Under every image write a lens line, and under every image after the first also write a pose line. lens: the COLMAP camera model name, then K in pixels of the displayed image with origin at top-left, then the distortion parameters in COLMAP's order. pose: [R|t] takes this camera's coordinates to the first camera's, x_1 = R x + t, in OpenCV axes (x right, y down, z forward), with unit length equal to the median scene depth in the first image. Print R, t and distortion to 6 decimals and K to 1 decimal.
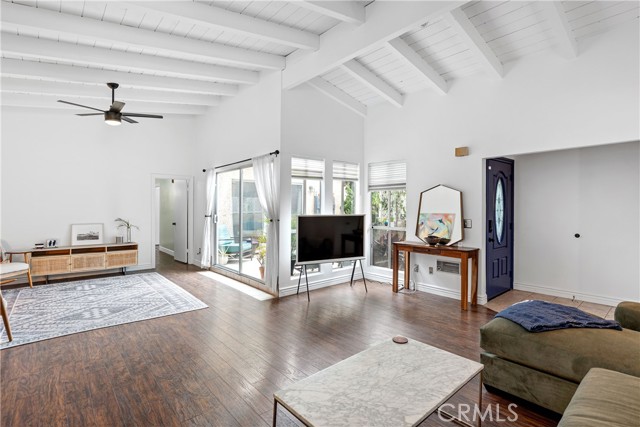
lens RADIAL K [[313.6, 0, 320.7], [0, 313.6, 203.1], [0, 0, 1]] dist [-0.002307, -0.000315]
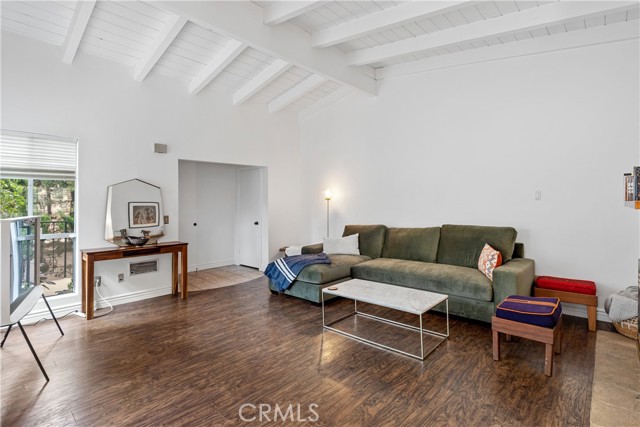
lens RADIAL K [[313.6, 0, 320.7], [0, 313.6, 203.1], [0, 0, 1]] dist [-0.002307, -0.000315]
pose [[-0.106868, 0.003980, 0.994265, -0.473809], [-0.002755, 0.999987, -0.004299, 0.011345], [-0.994269, -0.003198, -0.106856, 0.464659]]
